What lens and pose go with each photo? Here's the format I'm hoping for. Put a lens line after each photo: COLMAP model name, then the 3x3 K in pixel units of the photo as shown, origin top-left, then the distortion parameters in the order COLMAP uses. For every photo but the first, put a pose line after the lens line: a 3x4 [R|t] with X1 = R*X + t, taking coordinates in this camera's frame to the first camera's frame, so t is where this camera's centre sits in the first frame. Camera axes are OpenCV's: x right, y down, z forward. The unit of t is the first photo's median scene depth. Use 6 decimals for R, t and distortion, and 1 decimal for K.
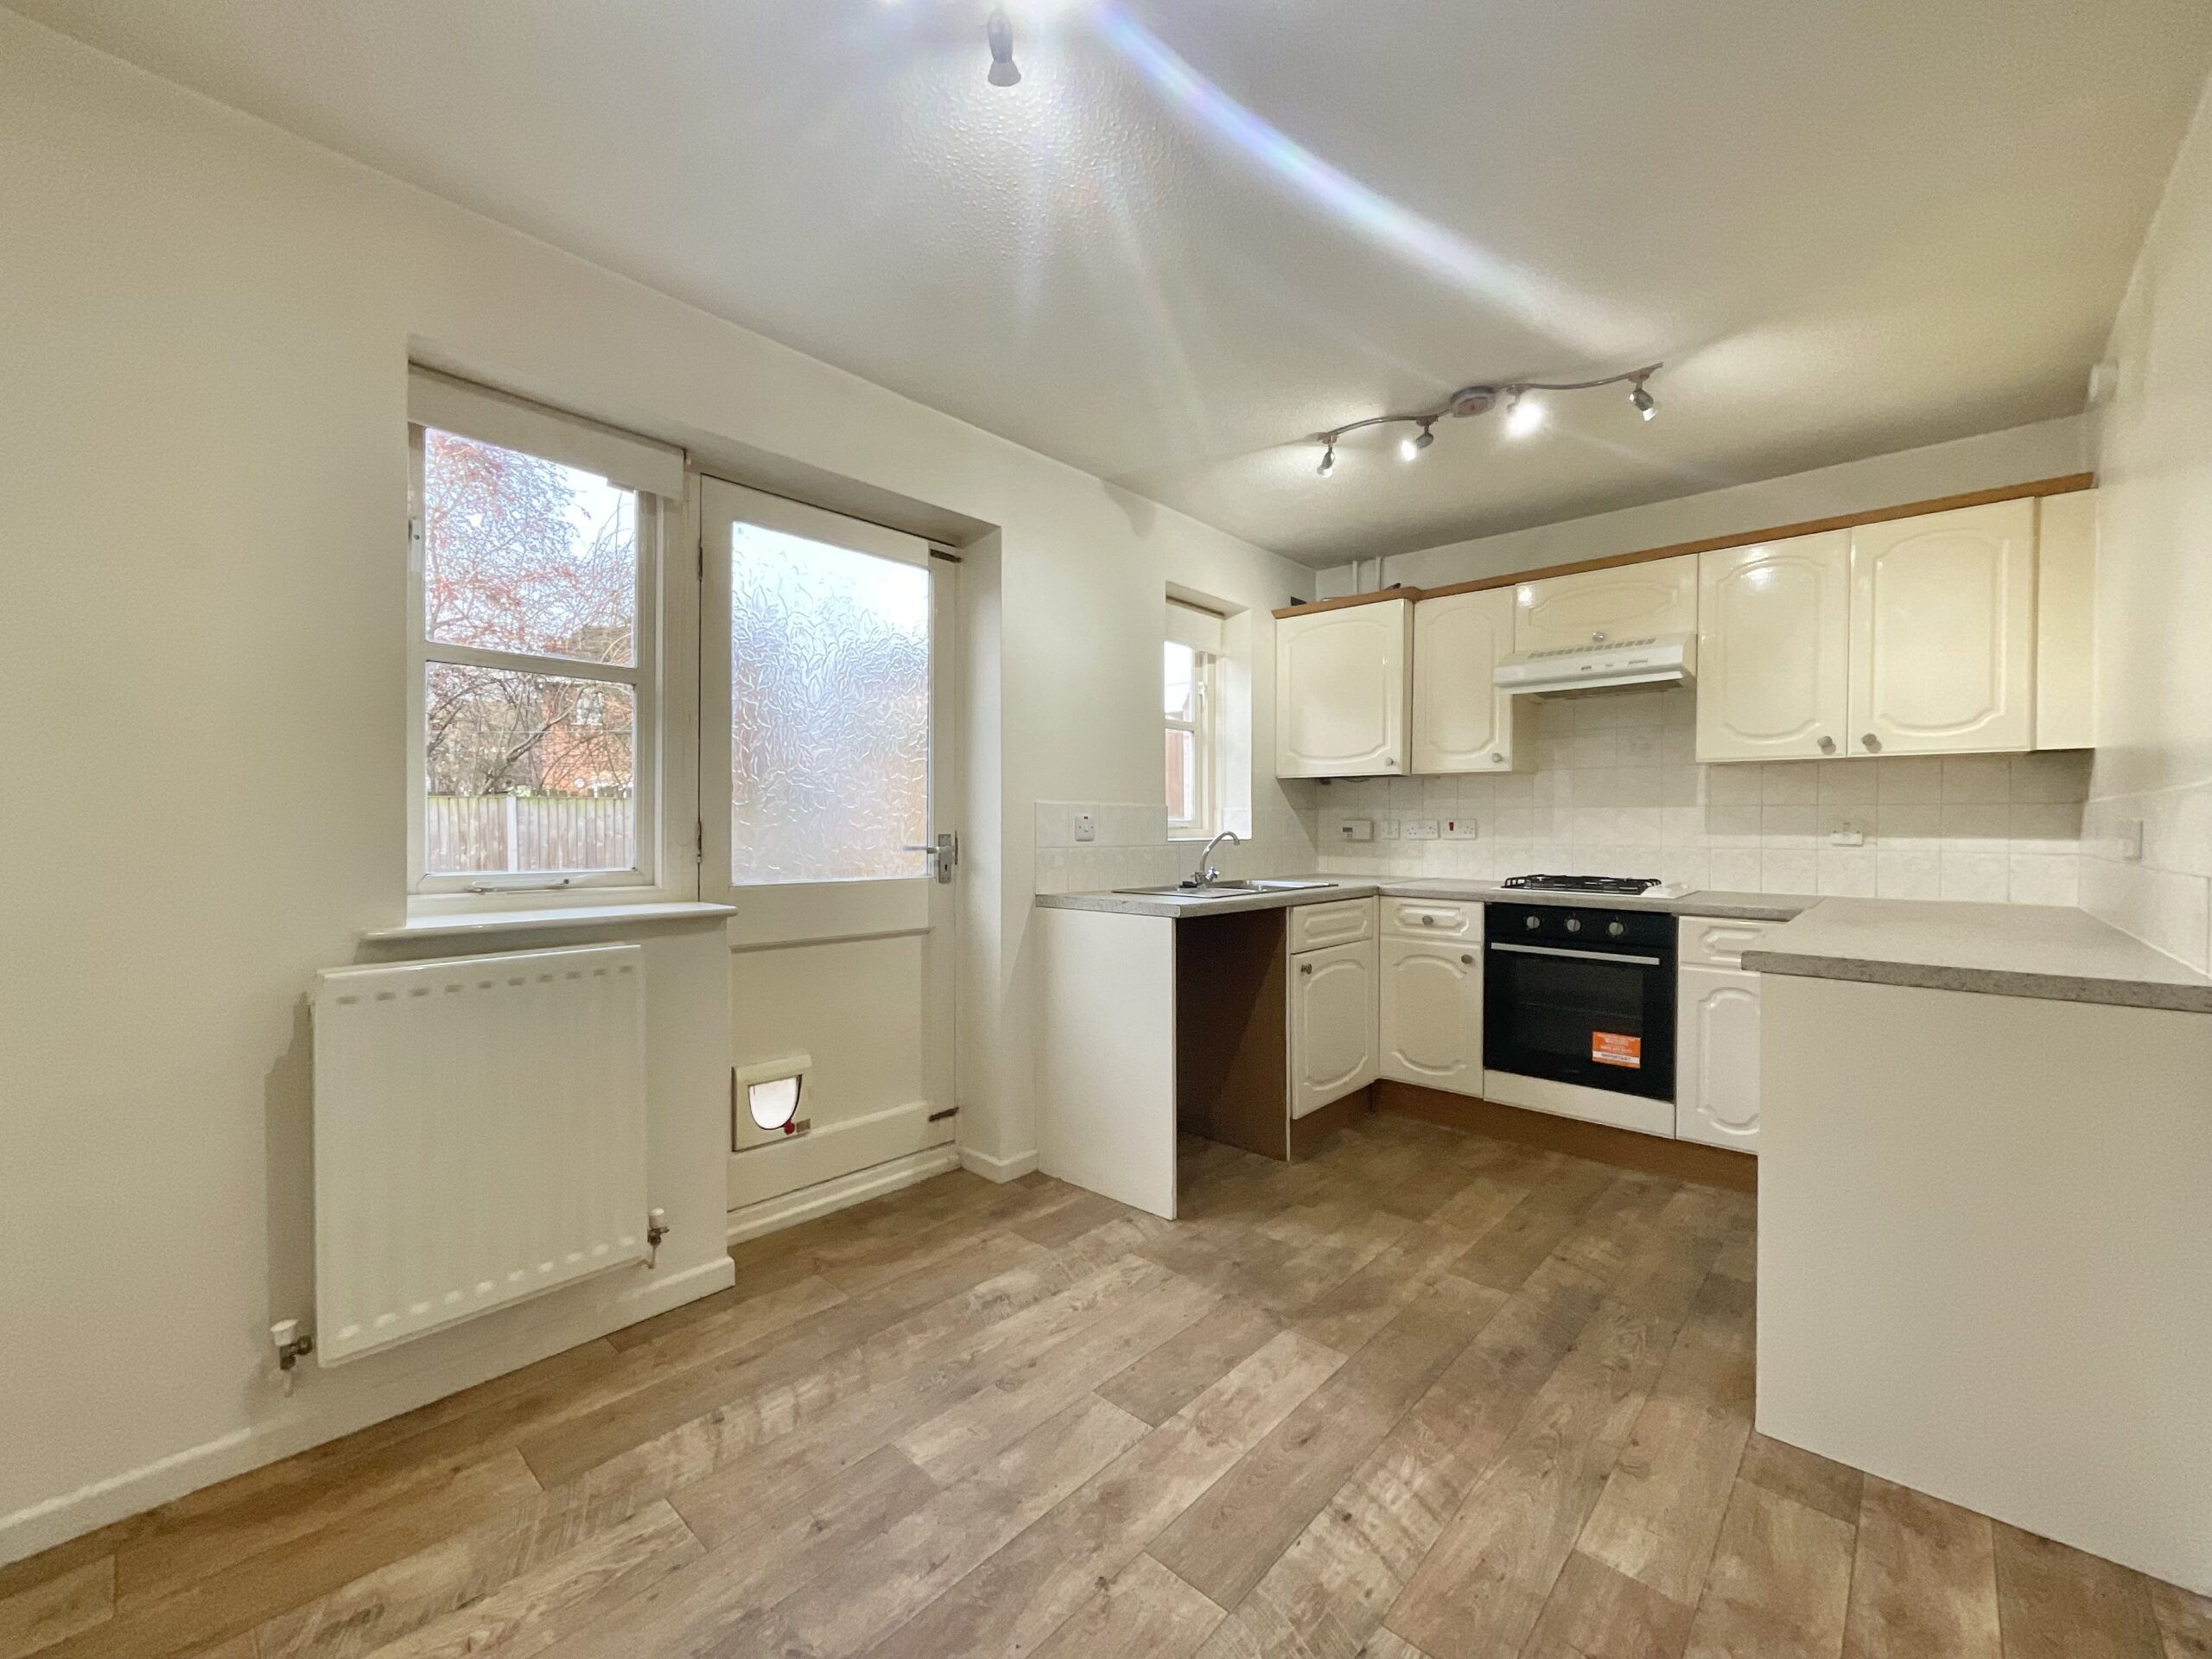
lens RADIAL K [[897.8, 0, 1101.3], [0, 897.8, 836.4], [0, 0, 1]] dist [-0.001005, -0.002283]
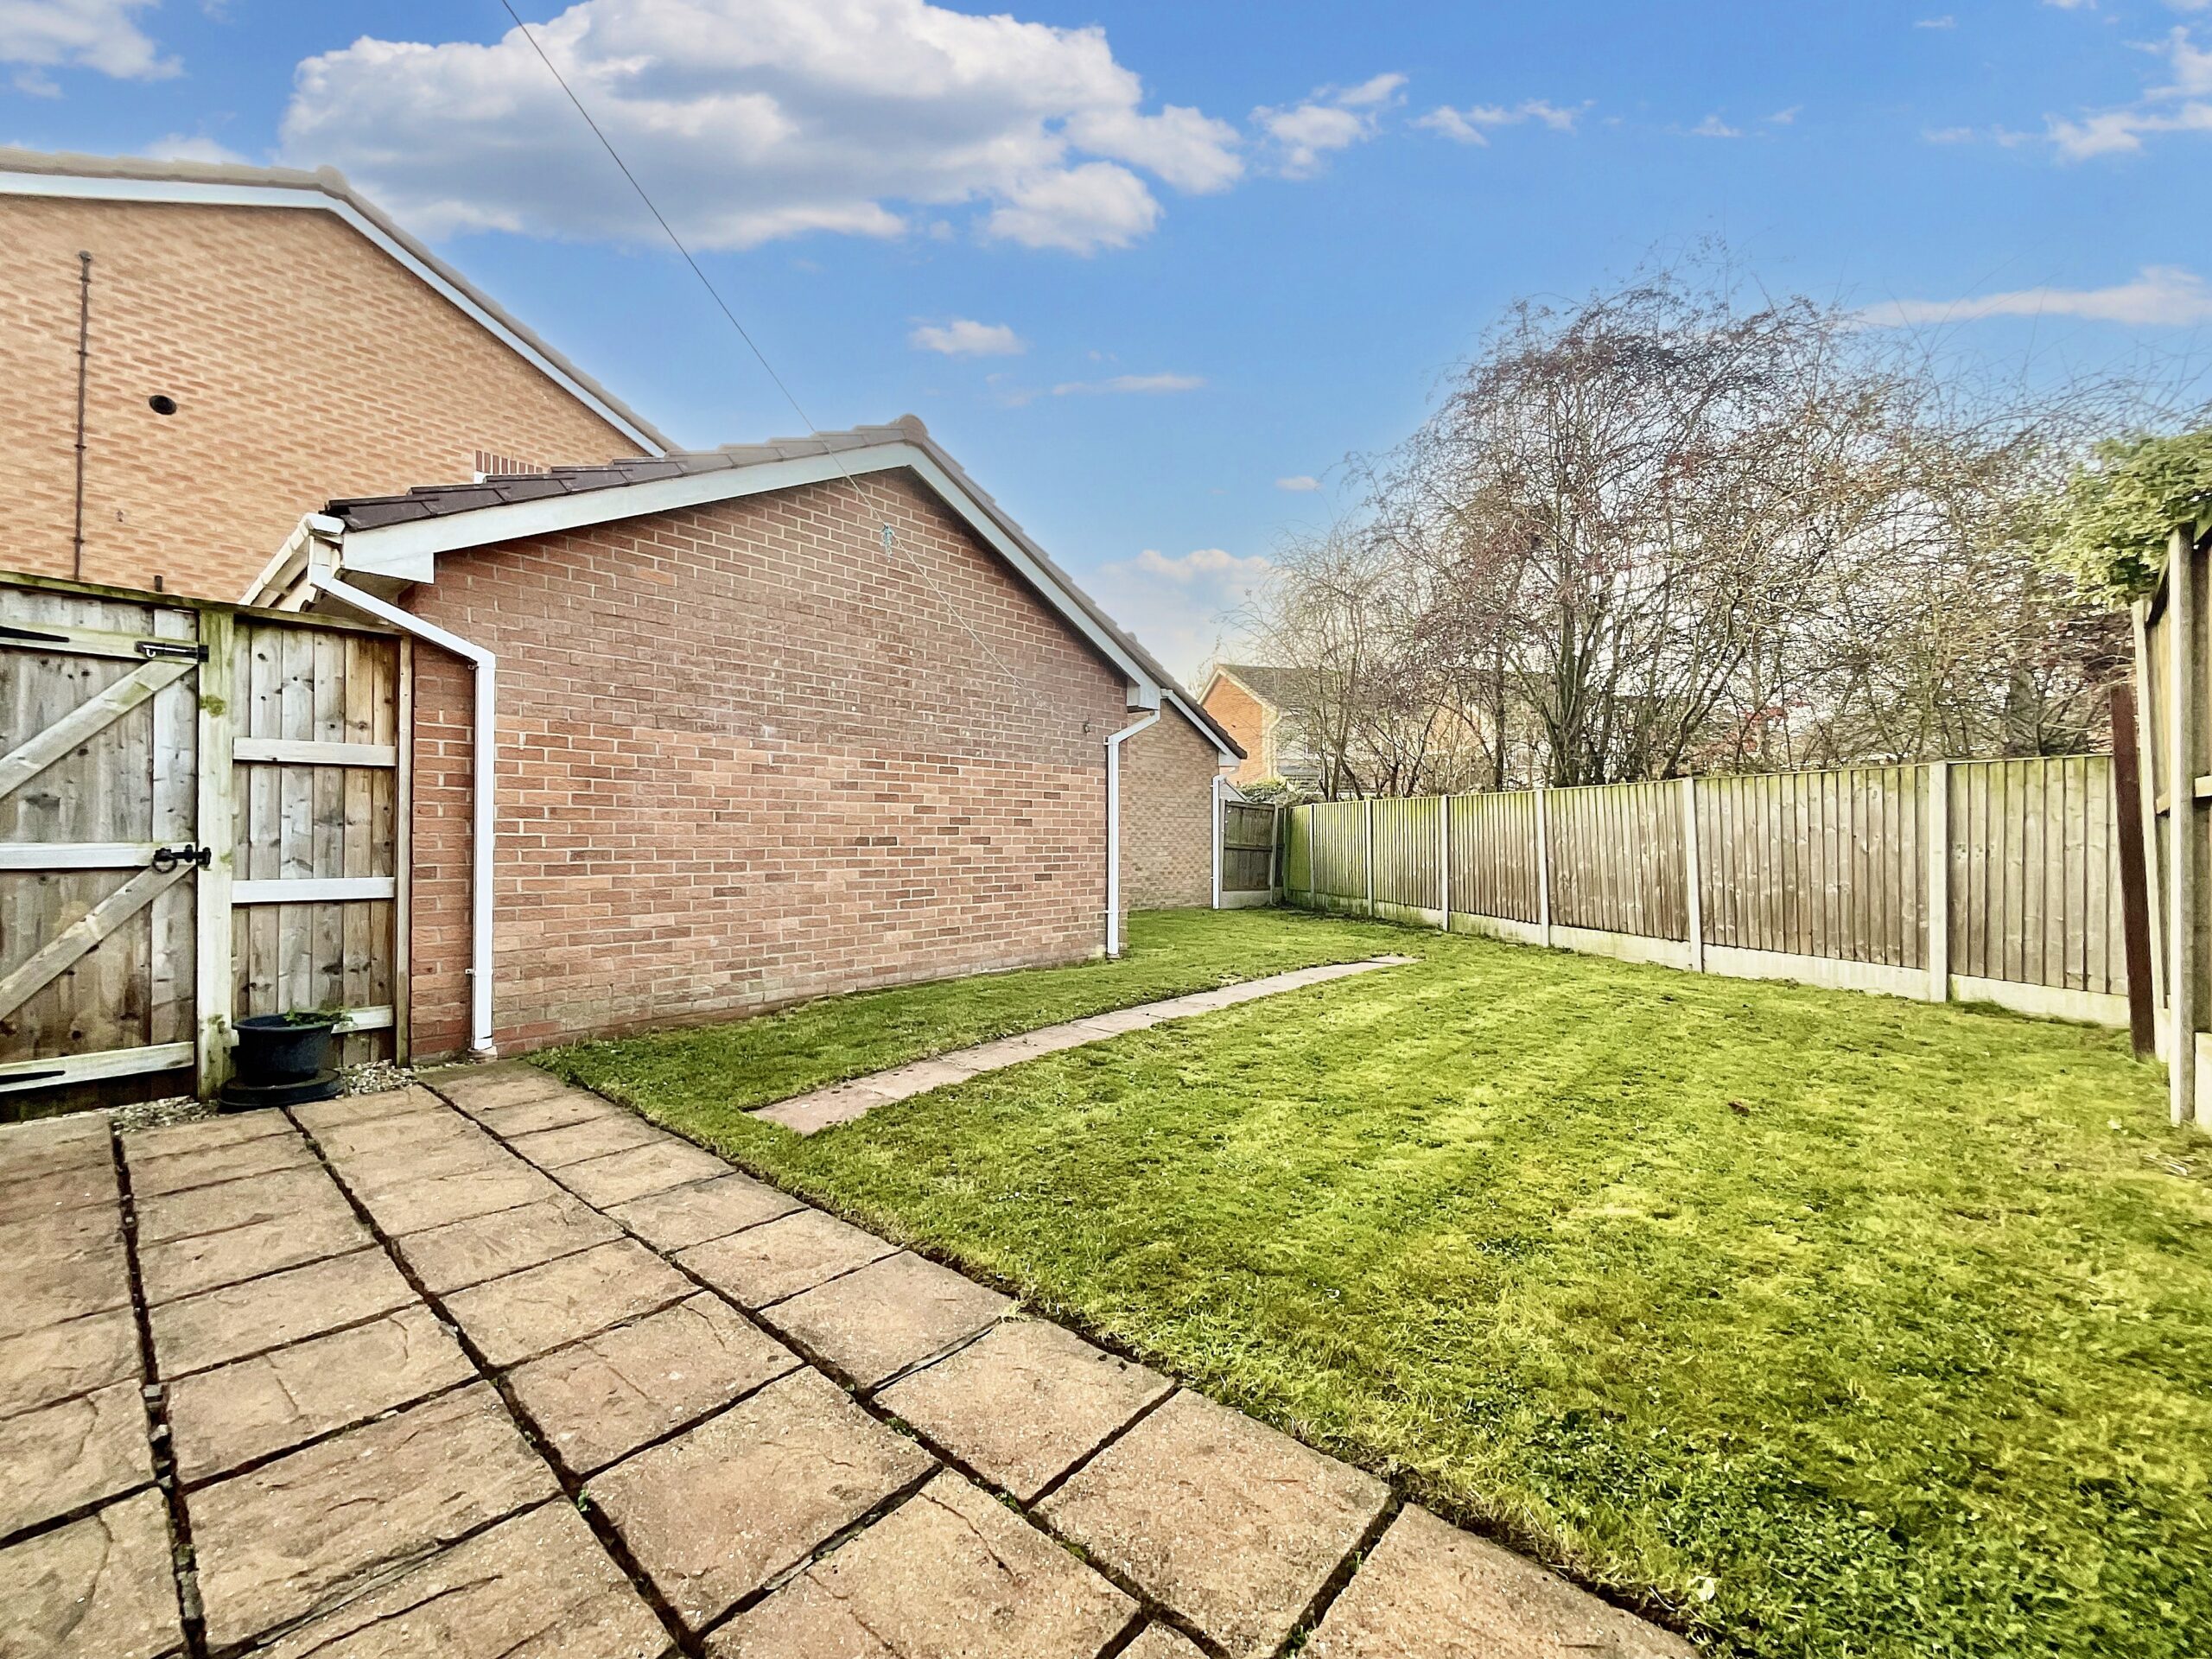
lens RADIAL K [[897.8, 0, 1102.4], [0, 897.8, 833.2], [0, 0, 1]] dist [-0.001005, -0.002283]
pose [[0.029784, -0.007235, -0.999530, 0.080405], [-0.012623, 0.999891, -0.007614, 0.013179], [0.999477, 0.012844, 0.029689, 0.474968]]
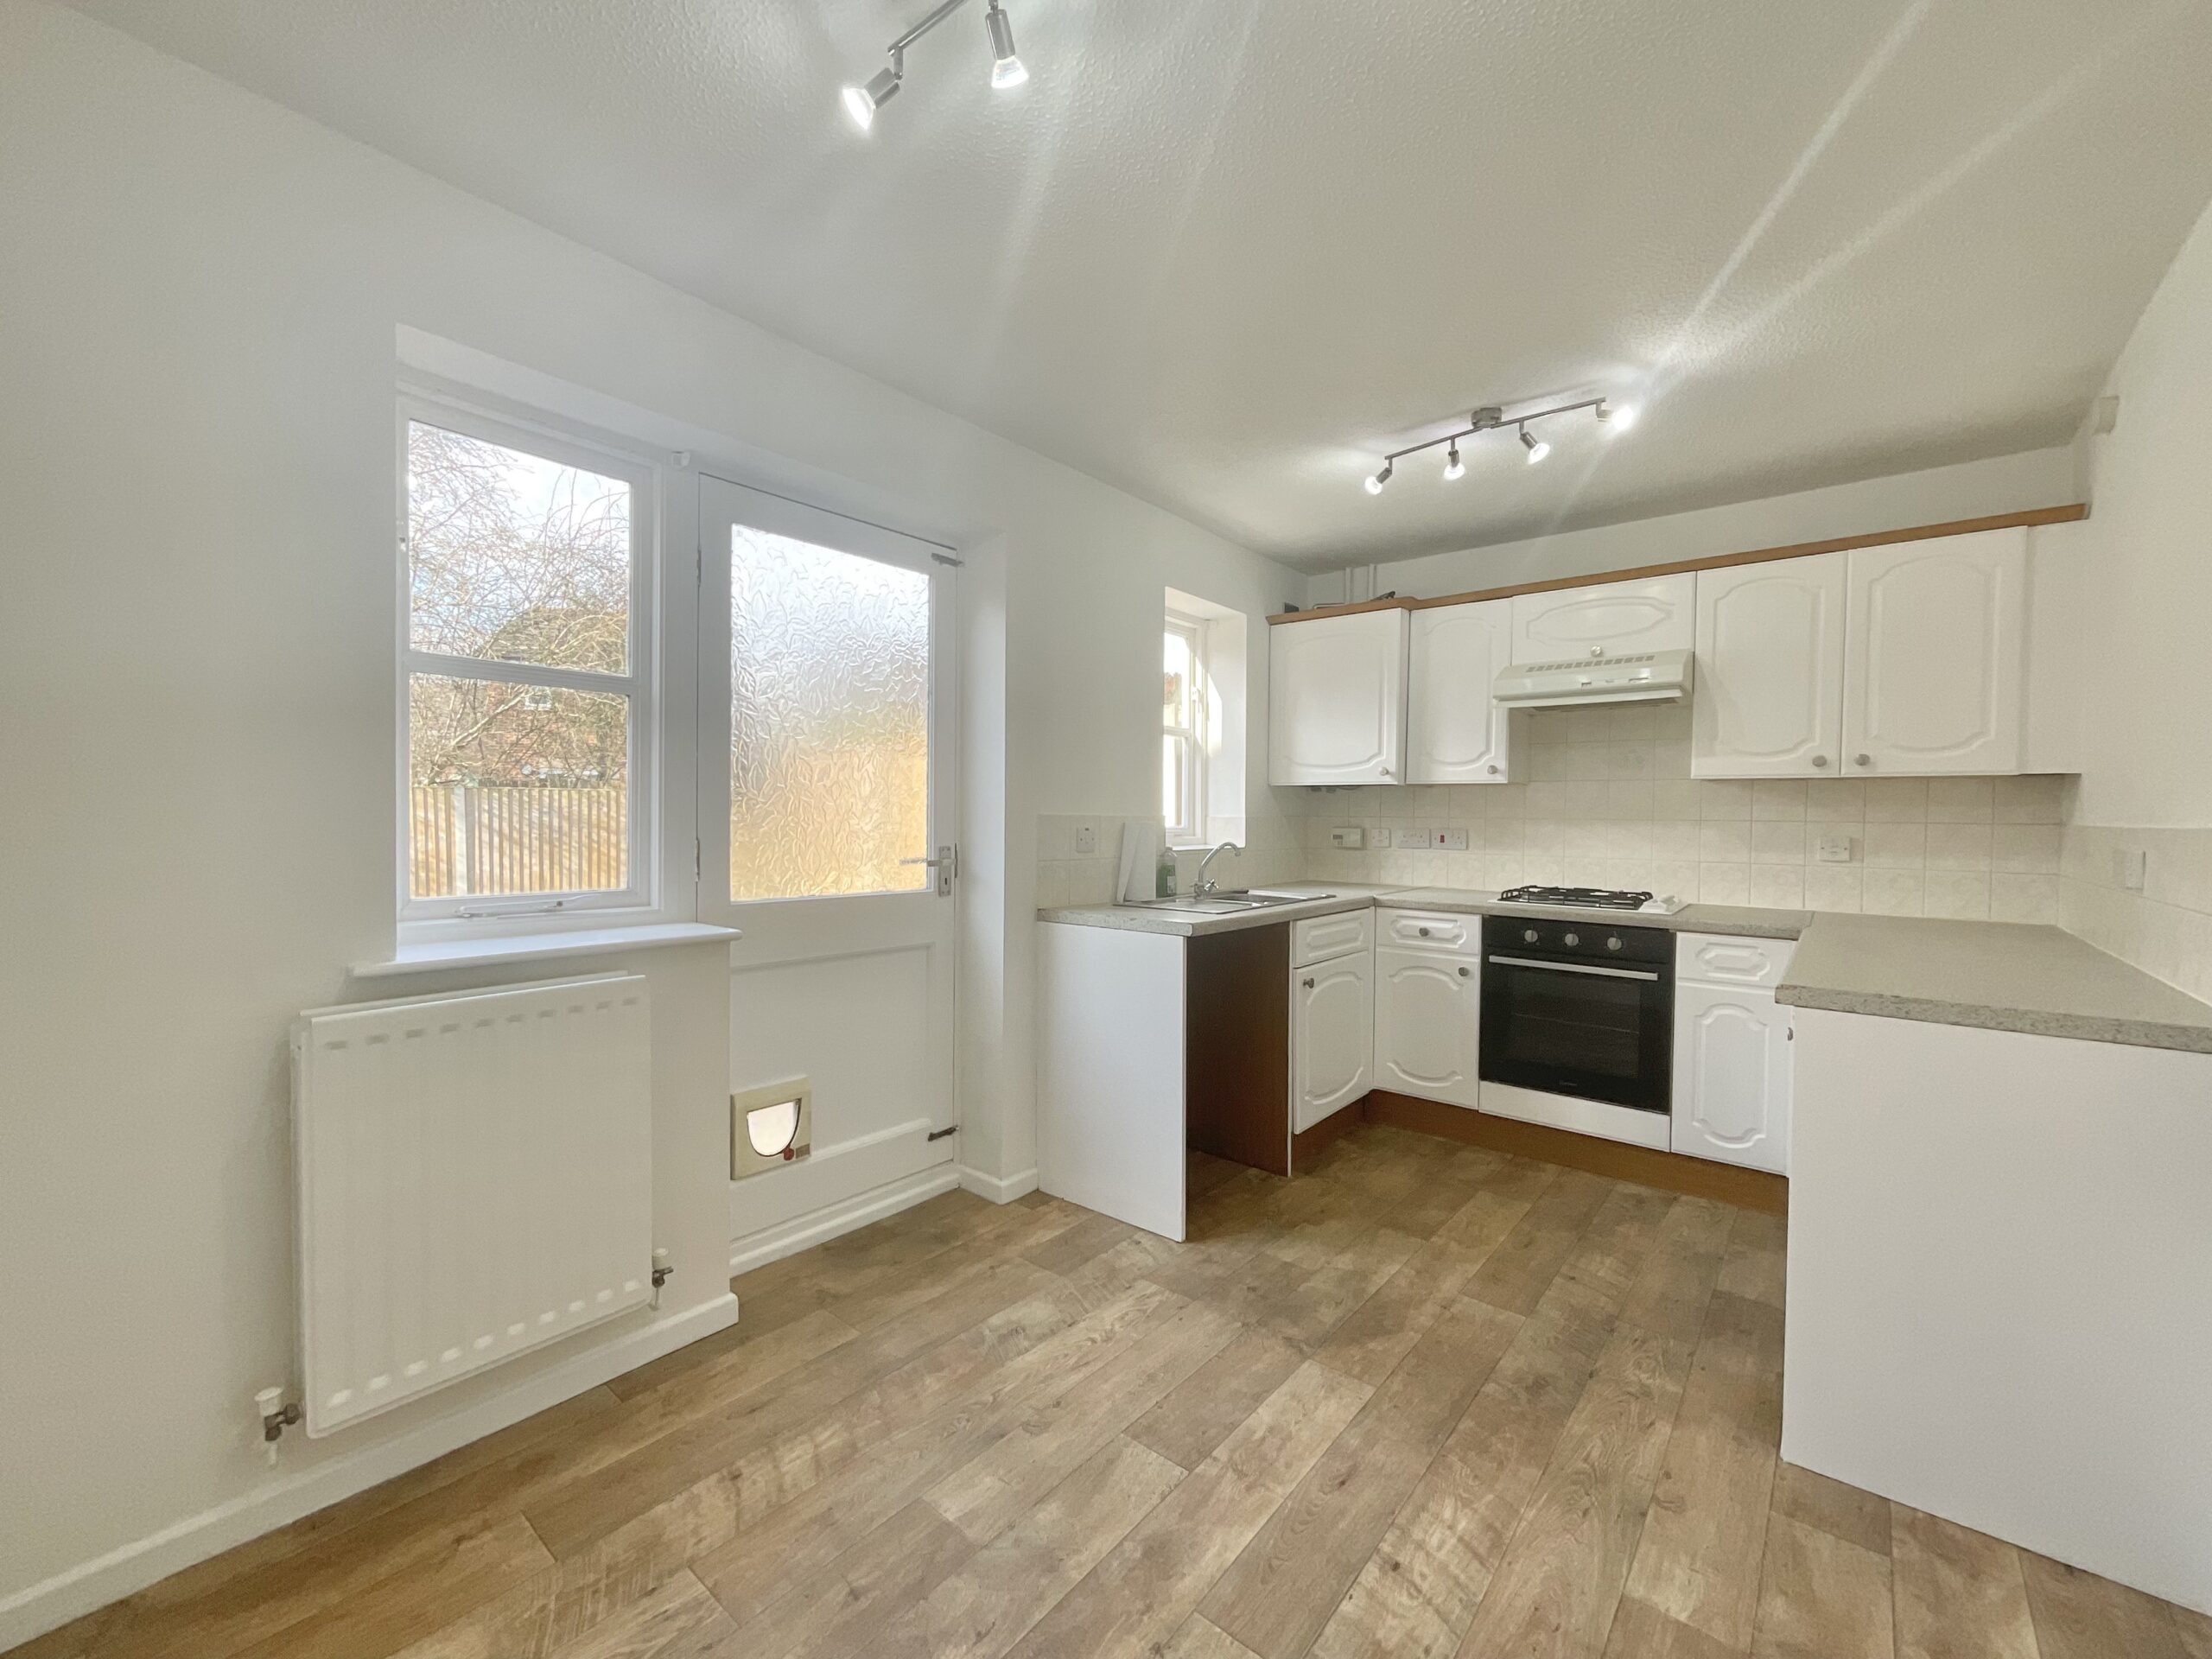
lens RADIAL K [[897.8, 0, 1102.7], [0, 897.8, 838.1], [0, 0, 1]] dist [-0.001005, -0.002283]
pose [[0.998989, 0.005589, 0.044611, -0.066162], [-0.006104, 0.999916, 0.011416, -0.034119], [-0.044544, -0.011677, 0.998939, 0.028125]]
